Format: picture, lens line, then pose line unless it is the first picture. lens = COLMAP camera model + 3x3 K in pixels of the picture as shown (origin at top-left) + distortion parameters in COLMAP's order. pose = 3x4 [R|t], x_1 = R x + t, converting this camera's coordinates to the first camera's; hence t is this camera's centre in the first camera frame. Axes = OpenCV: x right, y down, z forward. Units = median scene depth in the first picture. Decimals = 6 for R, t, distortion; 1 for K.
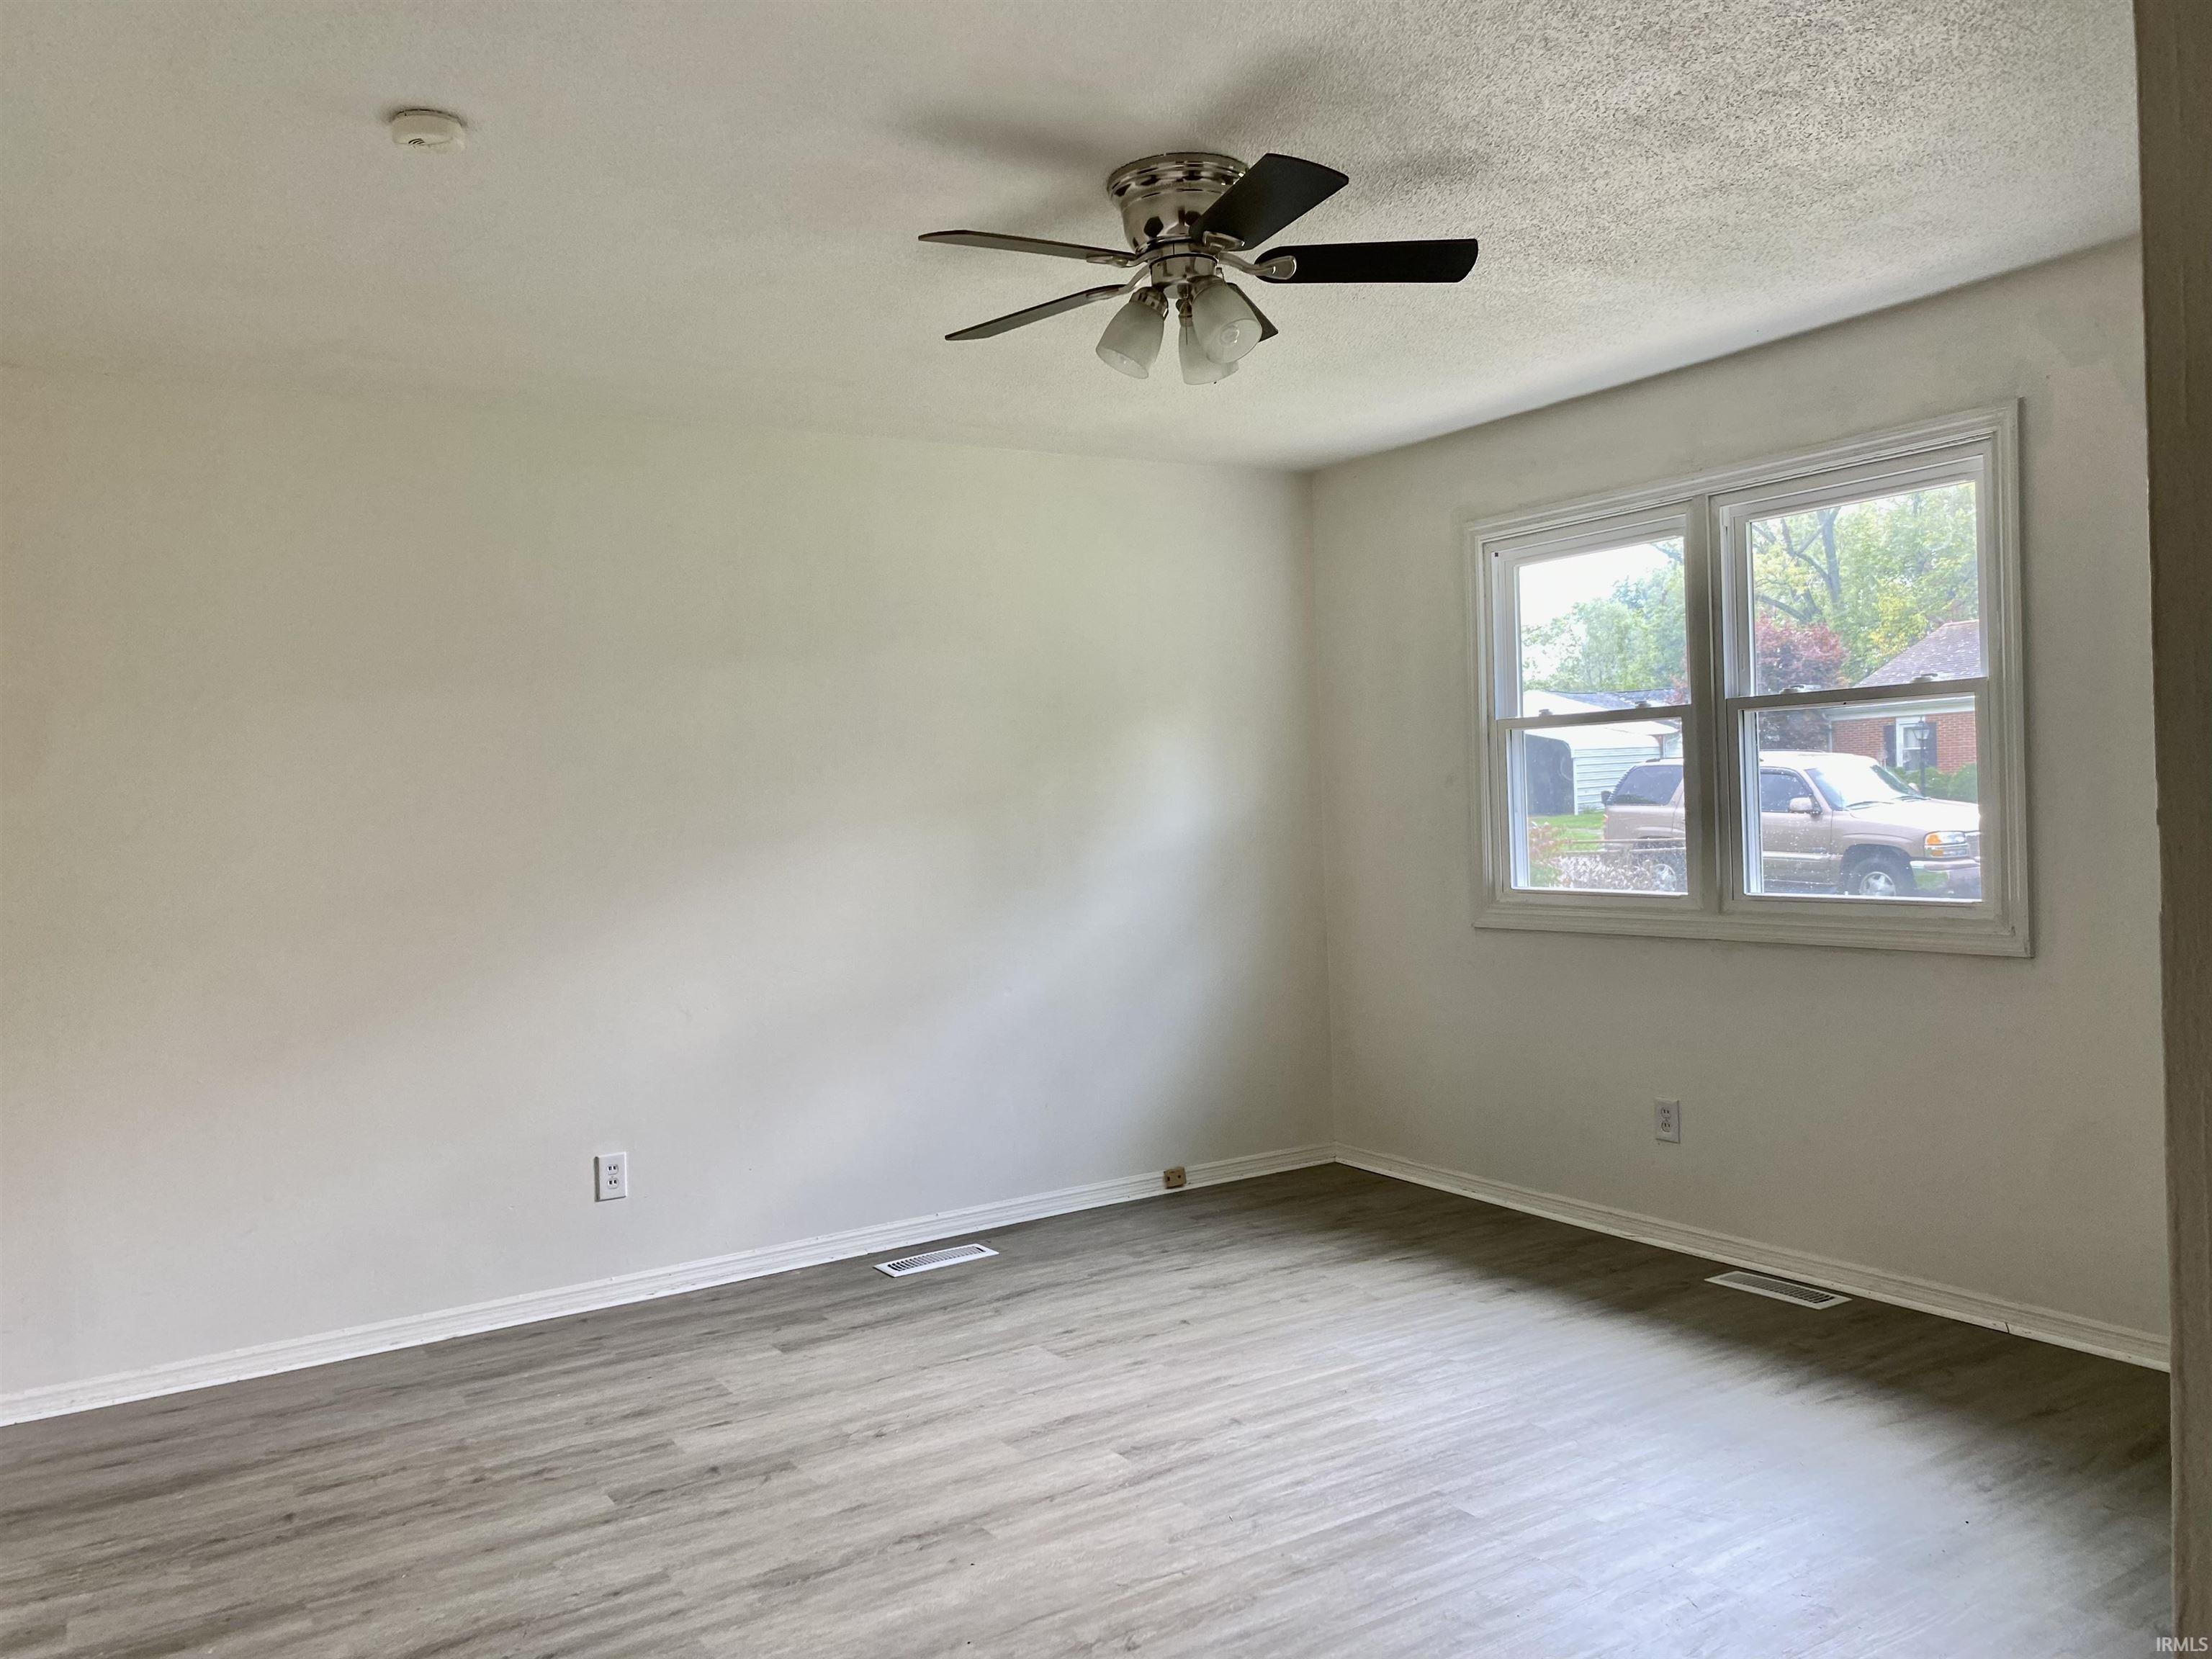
lens RADIAL K [[1703.1, 0, 1116.6], [0, 1703.1, 801.5], [0, 0, 1]] dist [0.036813, -0.048534]
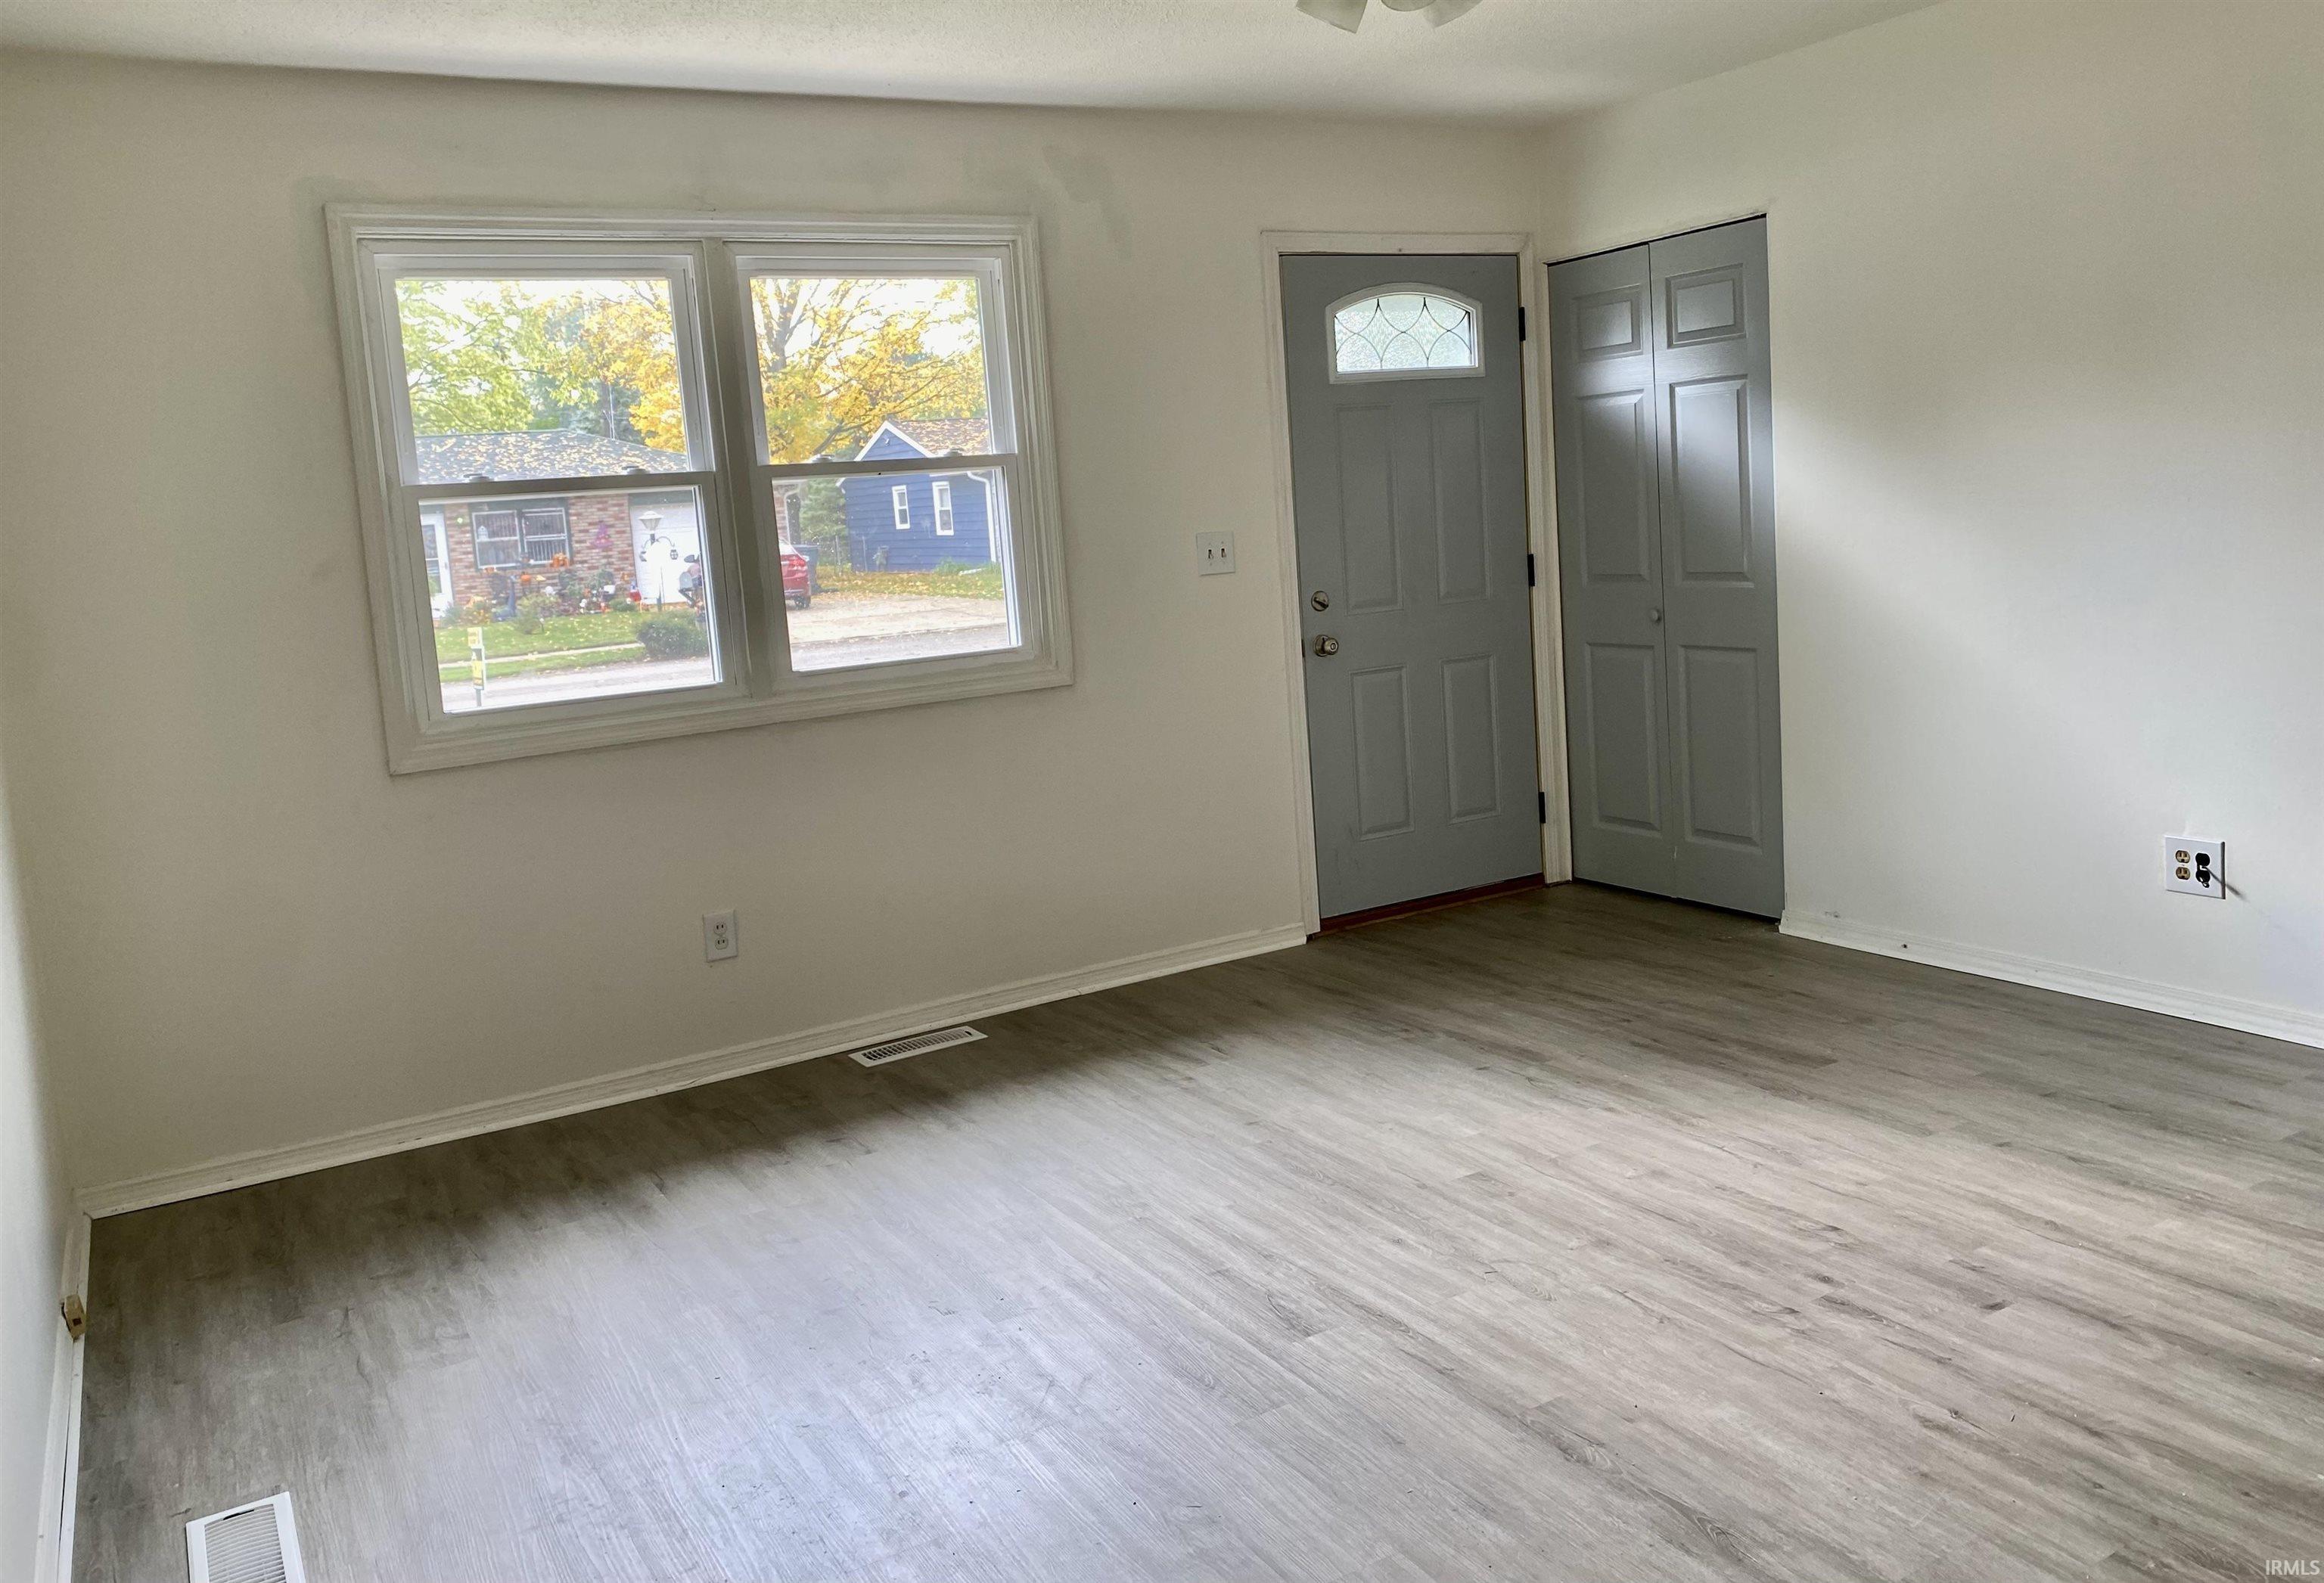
lens RADIAL K [[1748.1, 0, 1162.5], [0, 1748.1, 683.6], [0, 0, 1]] dist [0.061380, -0.083967]
pose [[0.047721, -0.072073, 0.996257, -0.631961], [0.072477, 0.995014, 0.068511, 0.008916], [-0.996228, 0.068937, 0.052707, 0.782754]]
